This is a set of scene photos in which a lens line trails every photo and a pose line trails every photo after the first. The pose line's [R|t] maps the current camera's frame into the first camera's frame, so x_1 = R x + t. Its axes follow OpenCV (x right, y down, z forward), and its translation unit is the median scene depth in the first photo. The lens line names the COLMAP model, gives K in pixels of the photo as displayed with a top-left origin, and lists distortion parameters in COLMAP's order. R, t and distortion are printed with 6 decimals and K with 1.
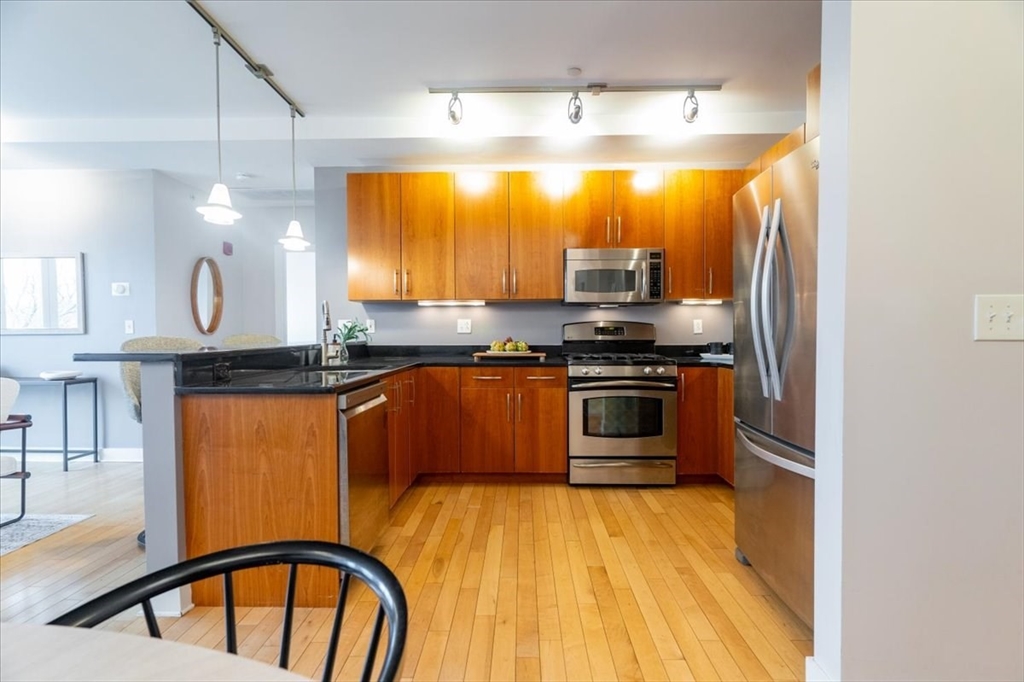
lens RADIAL K [[488.3, 0, 514.3], [0, 488.3, 343.1], [0, 0, 1]] dist [0.005247, -0.001210]
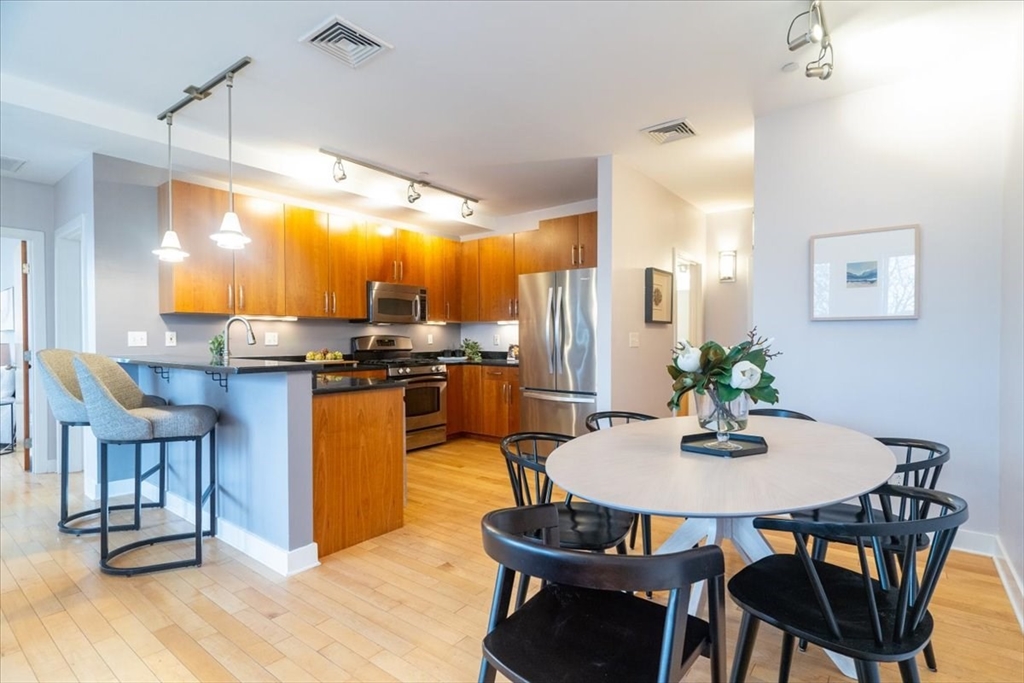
lens RADIAL K [[488.3, 0, 520.8], [0, 488.3, 345.3], [0, 0, 1]] dist [0.005247, -0.001210]
pose [[0.598401, -0.008262, 0.801154, -0.773231], [0.015972, 0.999871, -0.001618, -0.010820], [-0.801038, 0.013764, 0.598456, -0.126558]]
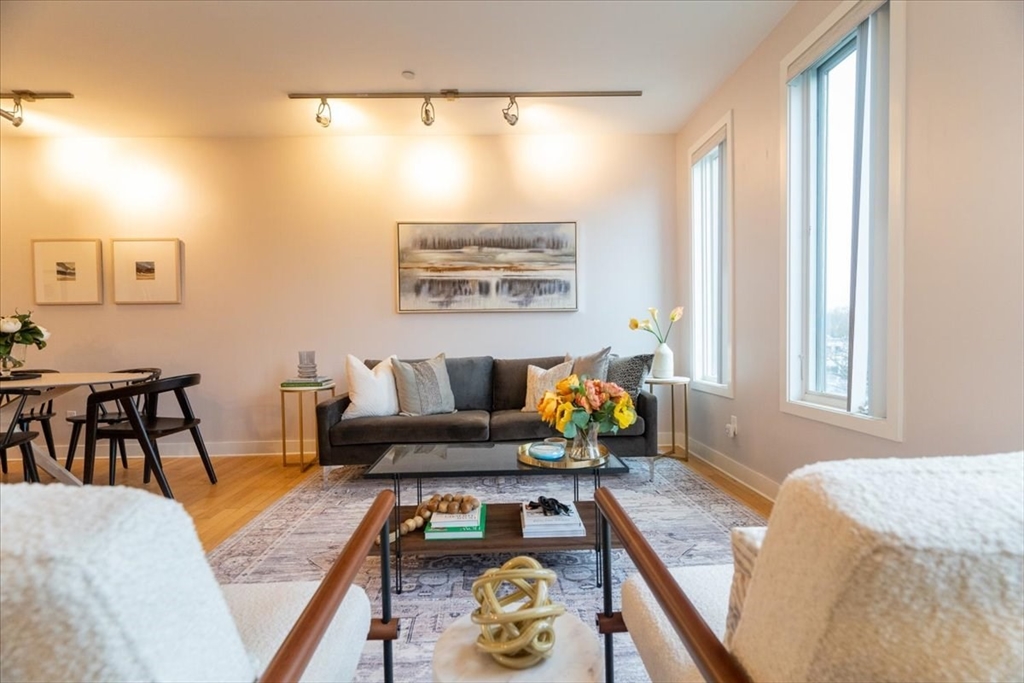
lens RADIAL K [[488.3, 0, 514.7], [0, 488.3, 341.0], [0, 0, 1]] dist [0.005247, -0.001210]
pose [[-0.998421, 0.013167, -0.054601, -1.104273], [0.011576, 0.999502, 0.029357, 0.016456], [0.054960, 0.028679, -0.998077, 0.958736]]
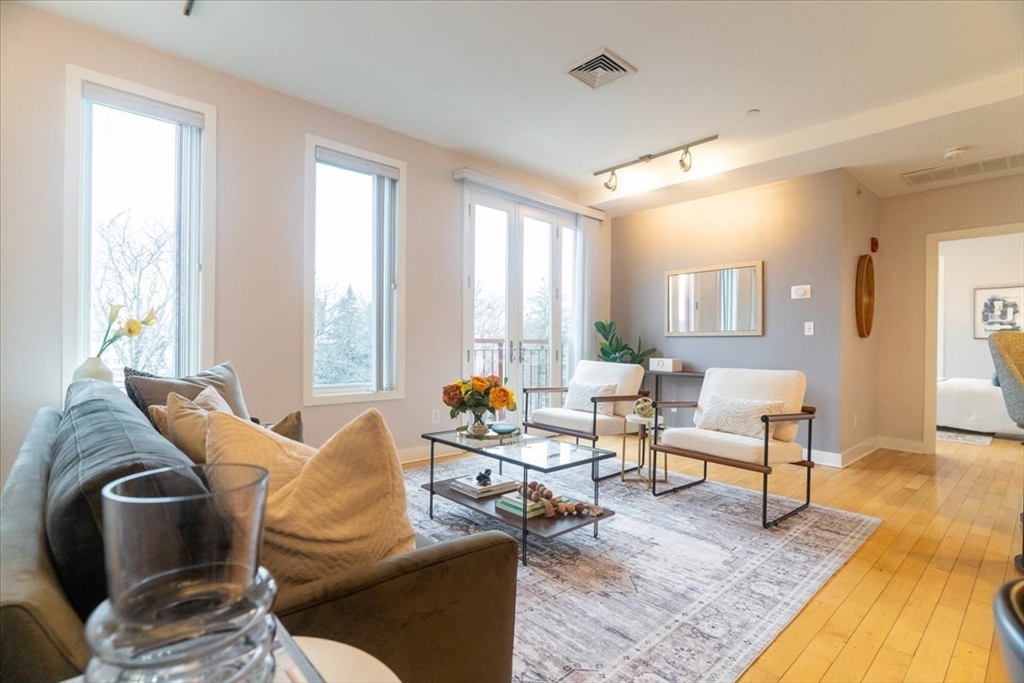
lens RADIAL K [[488.3, 0, 511.2], [0, 488.3, 344.2], [0, 0, 1]] dist [0.005247, -0.001210]
pose [[0.679714, 0.010621, -0.733401, -0.555962], [-0.025876, 0.999620, -0.009506, 0.029799], [0.733021, 0.025439, 0.679730, -0.171717]]
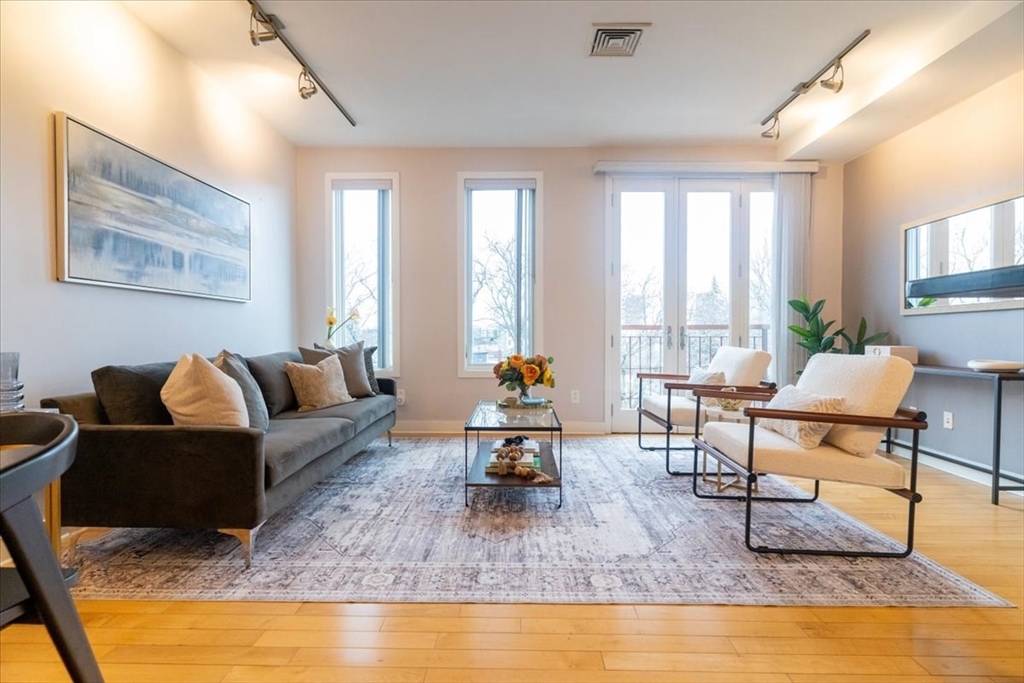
lens RADIAL K [[488.3, 0, 508.5], [0, 488.3, 346.0], [0, 0, 1]] dist [0.005247, -0.001210]
pose [[-0.008154, 0.022222, -0.999720, -0.243326], [-0.019147, 0.999566, 0.022375, 0.039613], [0.999783, 0.019324, -0.007724, 0.346189]]
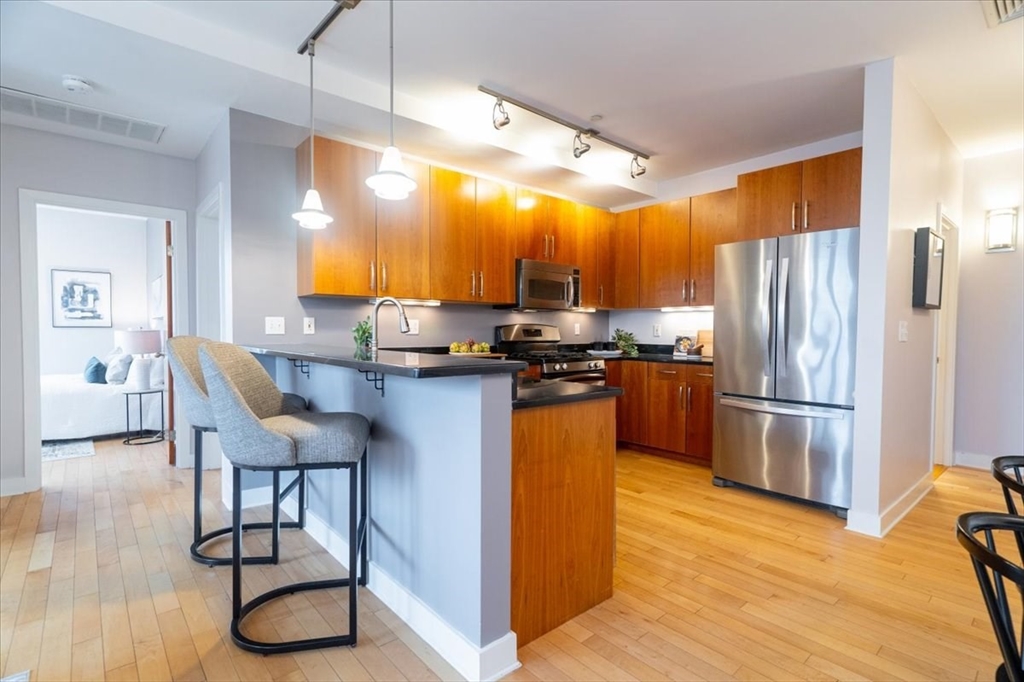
lens RADIAL K [[488.3, 0, 521.2], [0, 488.3, 343.7], [0, 0, 1]] dist [0.005247, -0.001210]
pose [[0.740881, -0.010734, 0.671551, -0.691048], [0.005484, 0.999936, 0.009933, -0.012396], [-0.671614, -0.003677, 0.740892, 0.194348]]
